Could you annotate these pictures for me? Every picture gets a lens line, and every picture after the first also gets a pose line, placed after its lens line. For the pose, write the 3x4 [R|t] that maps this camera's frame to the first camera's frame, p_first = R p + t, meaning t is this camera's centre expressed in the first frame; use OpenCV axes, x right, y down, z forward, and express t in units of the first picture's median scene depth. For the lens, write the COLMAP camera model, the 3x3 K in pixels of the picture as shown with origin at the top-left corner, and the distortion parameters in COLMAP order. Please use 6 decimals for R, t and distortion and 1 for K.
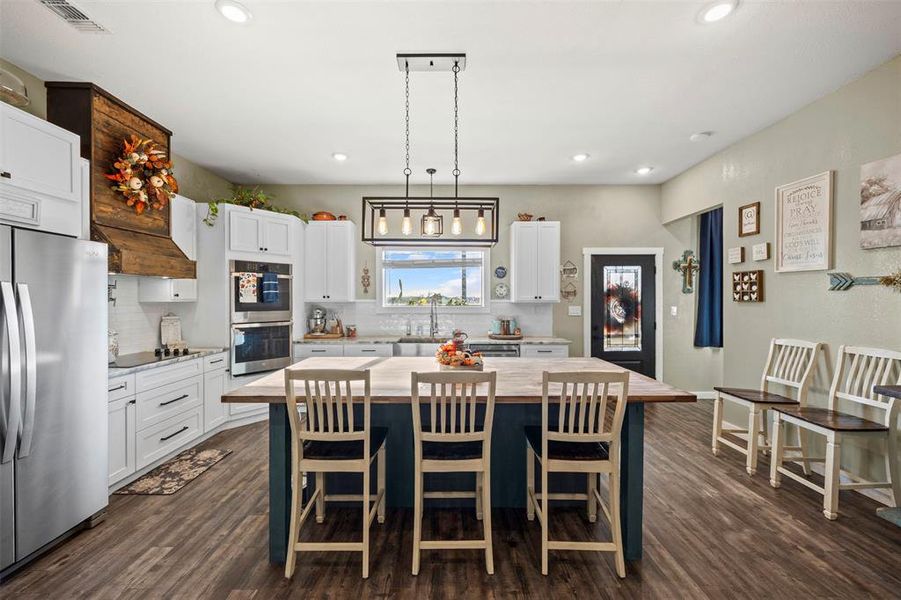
lens RADIAL K [[359.1, 0, 448.9], [0, 359.1, 300.2], [0, 0, 1]] dist [-0.002400, -0.000108]
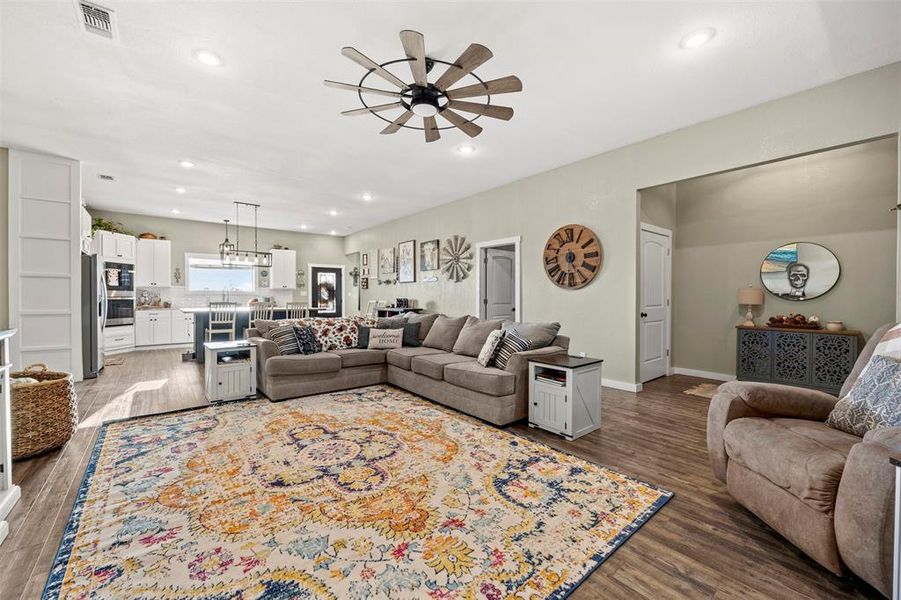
lens RADIAL K [[359.1, 0, 448.9], [0, 359.1, 300.2], [0, 0, 1]] dist [-0.002400, -0.000108]
pose [[0.781452, -0.003611, 0.623955, -0.353578], [-0.000873, 0.999976, 0.006881, 0.064139], [-0.623965, -0.005922, 0.781430, -1.403342]]
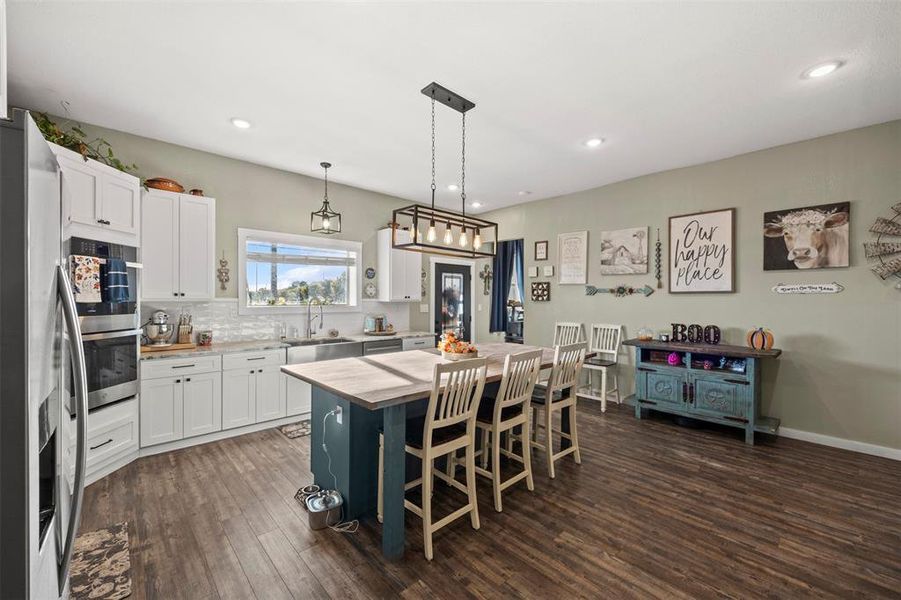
lens RADIAL K [[359.1, 0, 448.9], [0, 359.1, 300.2], [0, 0, 1]] dist [-0.002400, -0.000108]
pose [[0.732208, 0.001252, 0.681080, -0.503766], [-0.004030, 0.999989, 0.002495, -0.001566], [-0.681069, -0.004571, 0.732205, 0.079590]]
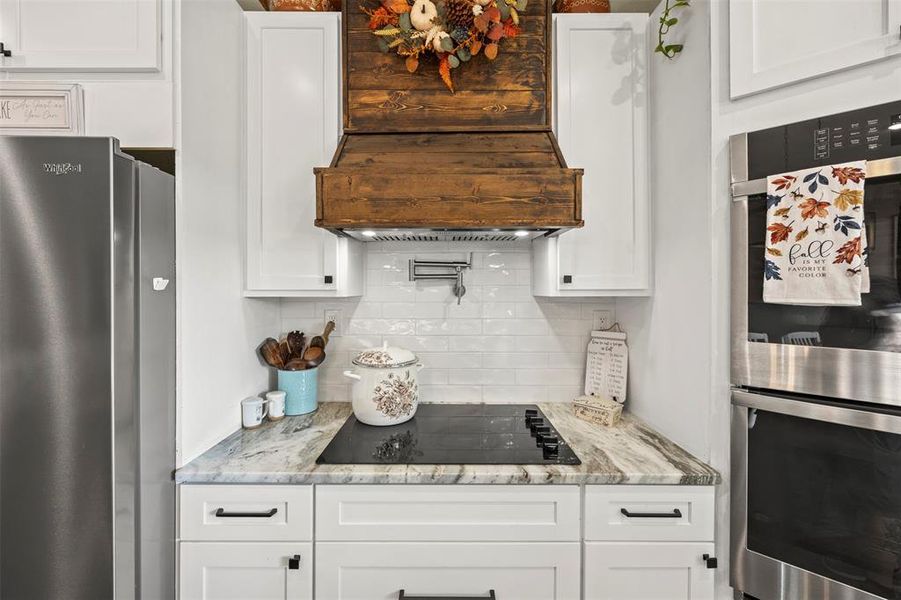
lens RADIAL K [[364.2, 0, 446.9], [0, 364.2, 292.1], [0, 0, 1]] dist [-0.001020, -0.000033]
pose [[-0.005416, 0.001290, -0.999984, -0.325625], [-0.006342, 0.999979, 0.001325, -0.000009], [0.999965, 0.006349, -0.005408, 0.753069]]
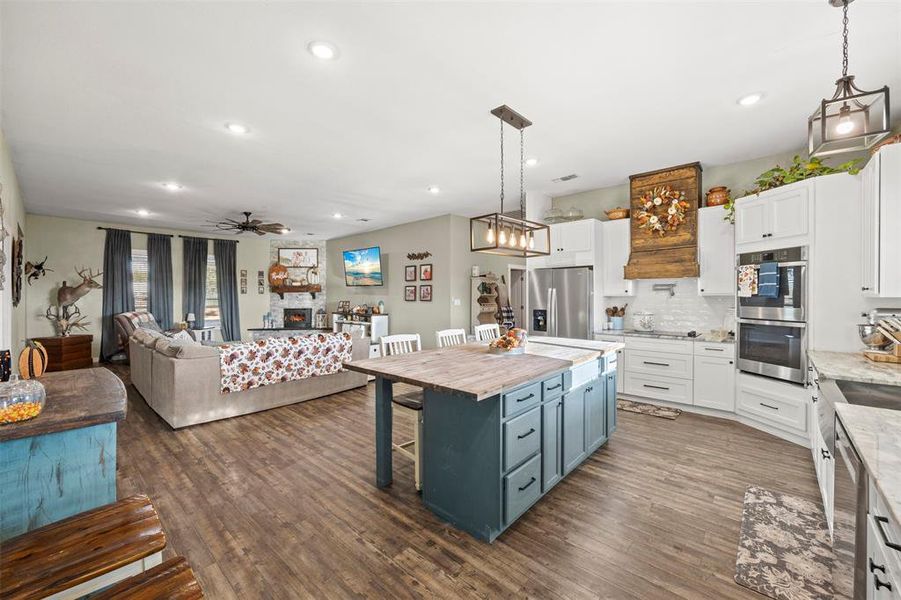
lens RADIAL K [[359.1, 0, 448.9], [0, 359.1, 300.2], [0, 0, 1]] dist [-0.002400, -0.000108]
pose [[-0.678048, 0.014553, -0.734873, 0.651498], [0.002872, 0.999849, 0.017150, -0.002998], [0.735012, 0.009518, -0.677988, 1.028623]]
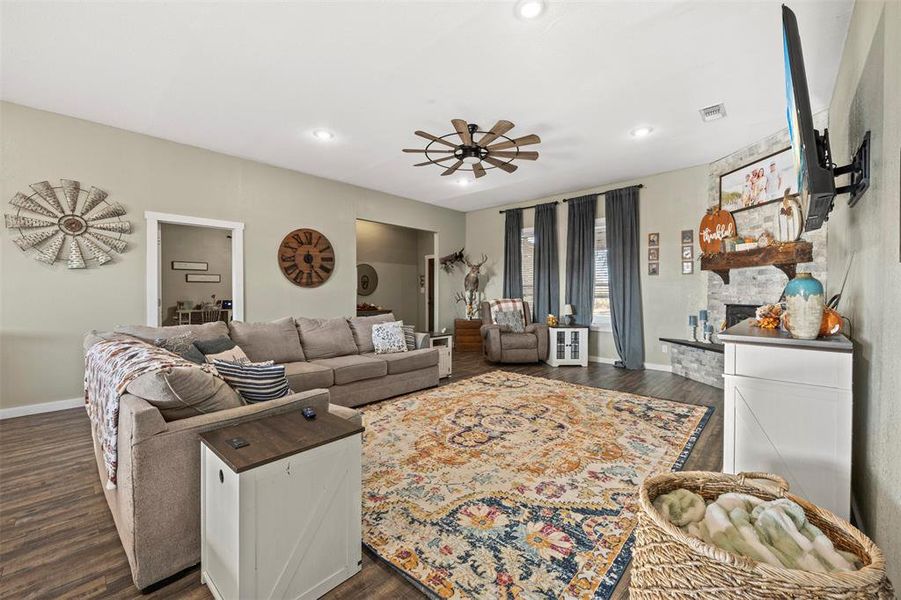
lens RADIAL K [[363.1, 0, 447.3], [0, 363.1, 295.6], [0, 0, 1]] dist [-0.002579, -0.000105]
pose [[-0.721635, -0.003254, 0.692266, -0.584798], [0.004649, 0.999944, 0.009547, 0.054136], [-0.692258, 0.010108, -0.721579, -0.071838]]
